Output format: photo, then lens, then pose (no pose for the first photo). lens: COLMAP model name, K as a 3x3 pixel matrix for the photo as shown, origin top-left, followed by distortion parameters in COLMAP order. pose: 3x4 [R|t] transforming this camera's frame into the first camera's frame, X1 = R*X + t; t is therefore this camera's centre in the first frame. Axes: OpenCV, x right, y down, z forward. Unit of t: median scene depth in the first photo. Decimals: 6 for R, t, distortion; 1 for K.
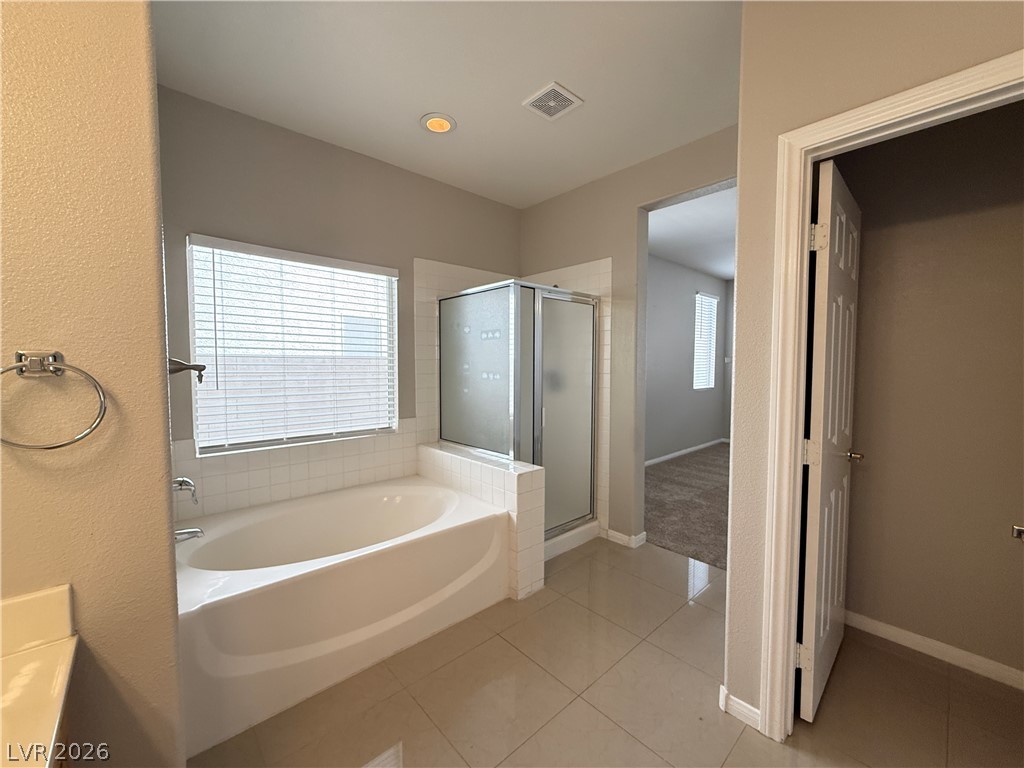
lens RADIAL K [[412.4, 0, 510.2], [0, 412.4, 385.3], [0, 0, 1]] dist [0.012192, 0.000118]
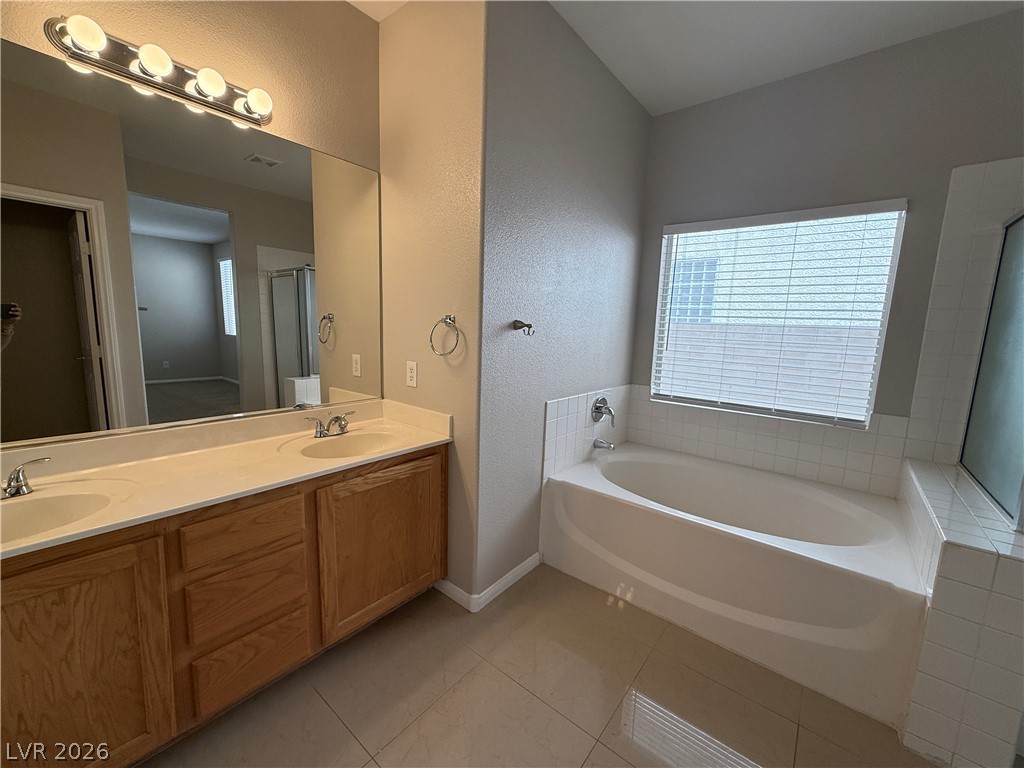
lens RADIAL K [[412.4, 0, 511.3], [0, 412.4, 385.6], [0, 0, 1]] dist [0.012192, 0.000118]
pose [[0.158321, 0.146923, -0.976395, 0.429018], [-0.086992, 0.987098, 0.134427, -0.010492], [0.983548, 0.063656, 0.169060, 0.322672]]
